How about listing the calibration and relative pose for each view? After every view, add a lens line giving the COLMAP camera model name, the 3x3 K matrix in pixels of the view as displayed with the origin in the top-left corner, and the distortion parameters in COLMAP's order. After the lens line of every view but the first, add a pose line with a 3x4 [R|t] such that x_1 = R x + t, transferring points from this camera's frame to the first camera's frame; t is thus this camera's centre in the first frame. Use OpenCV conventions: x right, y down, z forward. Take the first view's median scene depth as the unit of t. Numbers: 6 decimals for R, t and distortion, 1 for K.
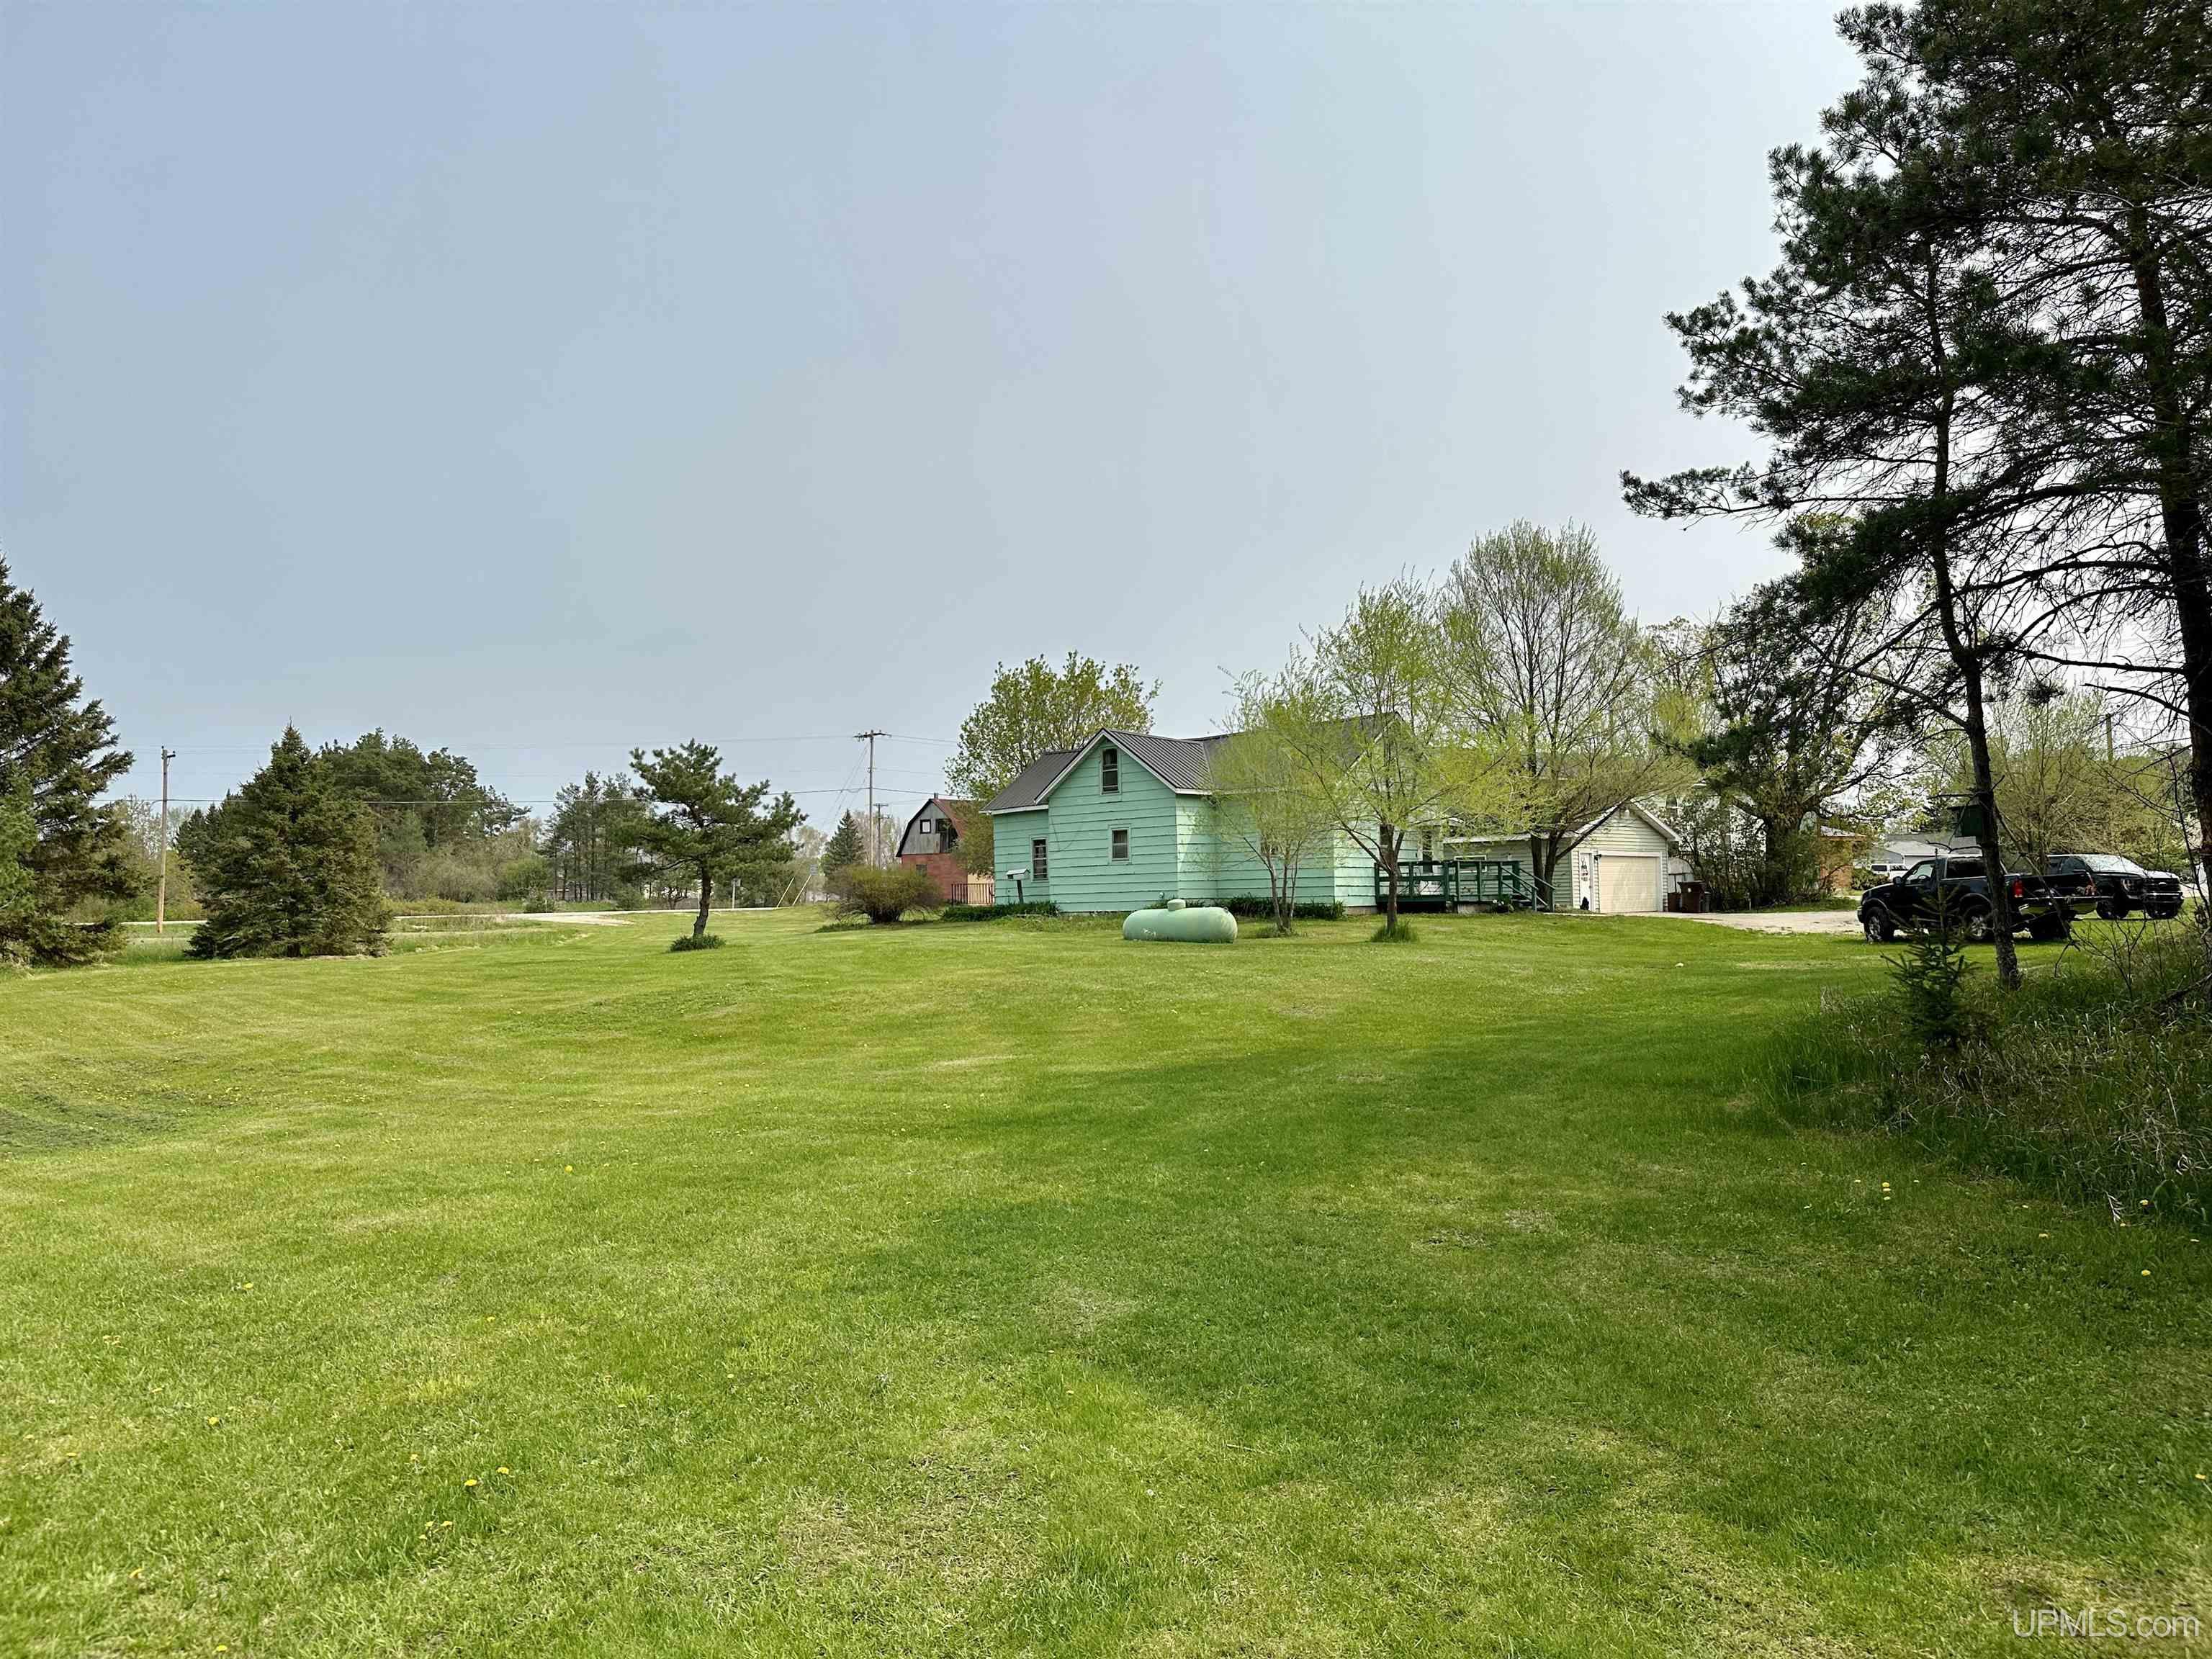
lens RADIAL K [[1549.3, 0, 1104.3], [0, 1549.3, 828.6], [0, 0, 1]] dist [0.042923, -0.012904]
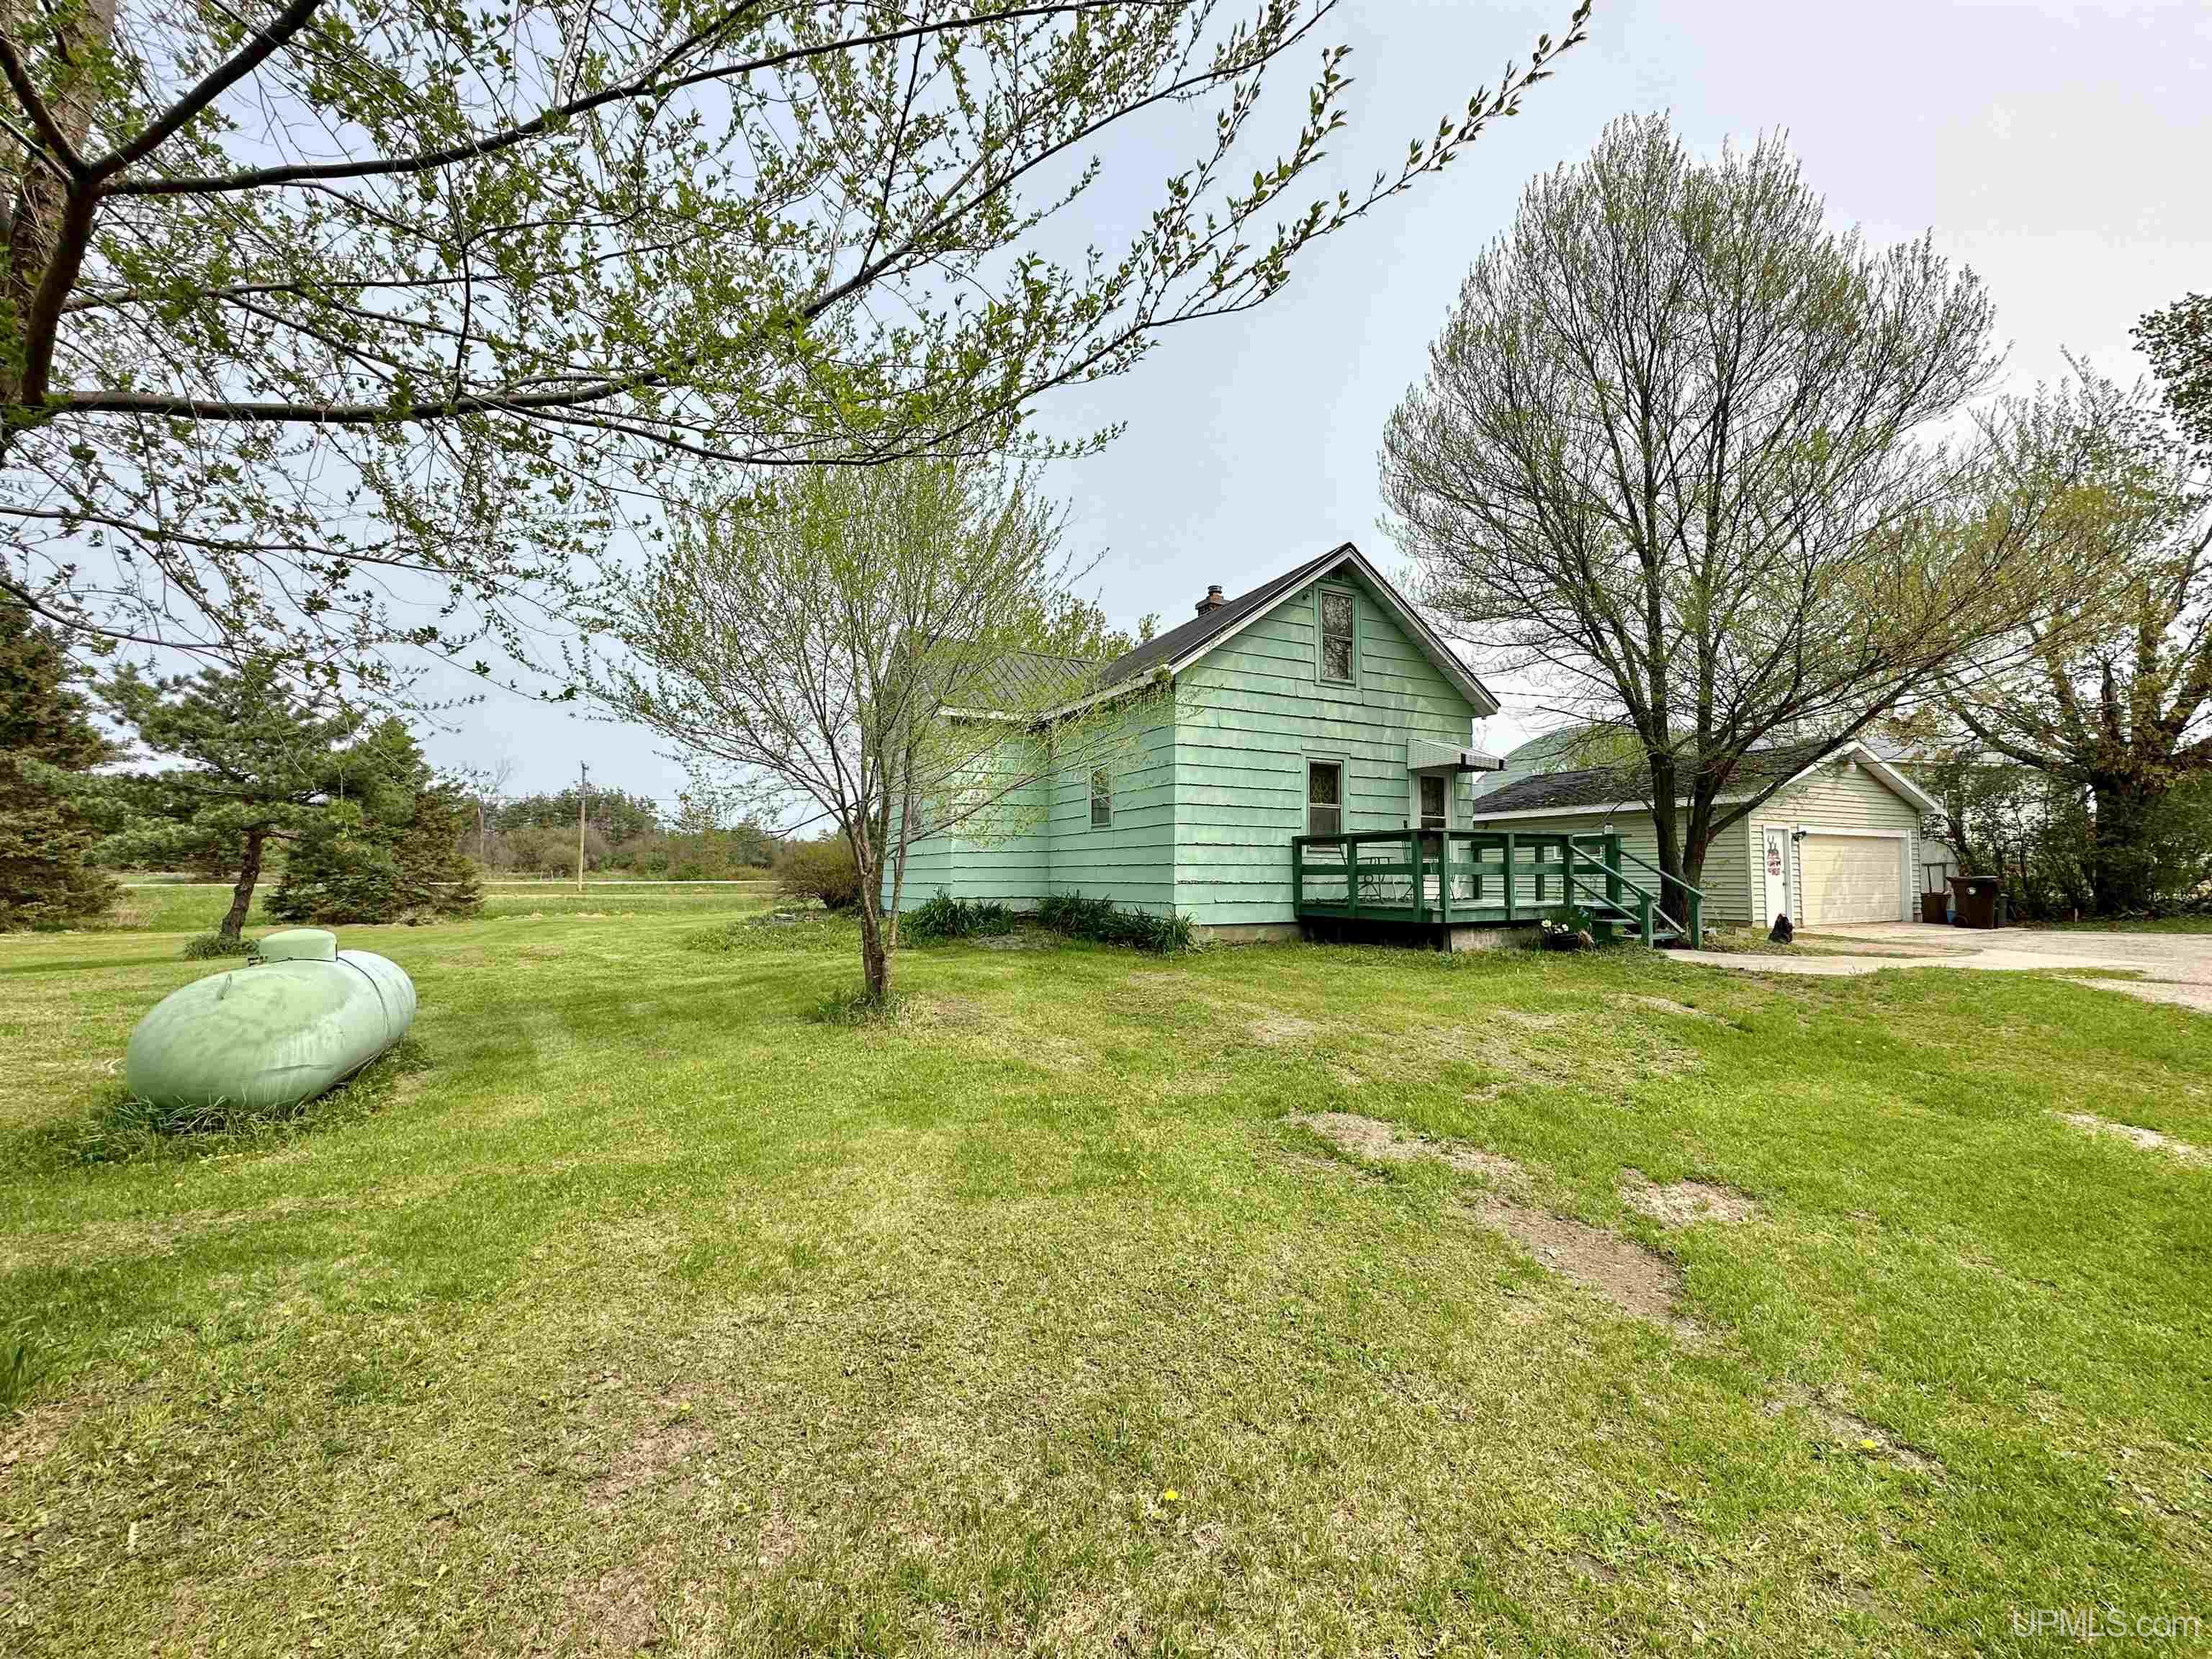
lens RADIAL K [[887.2, 0, 1111.0], [0, 887.2, 828.3], [0, 0, 1]] dist [0.004076, 0.000101]
pose [[0.946456, 0.005138, -0.322792, 0.211856], [-0.004389, 0.999986, 0.003048, 0.018643], [0.322804, -0.001468, 0.946465, 0.708949]]
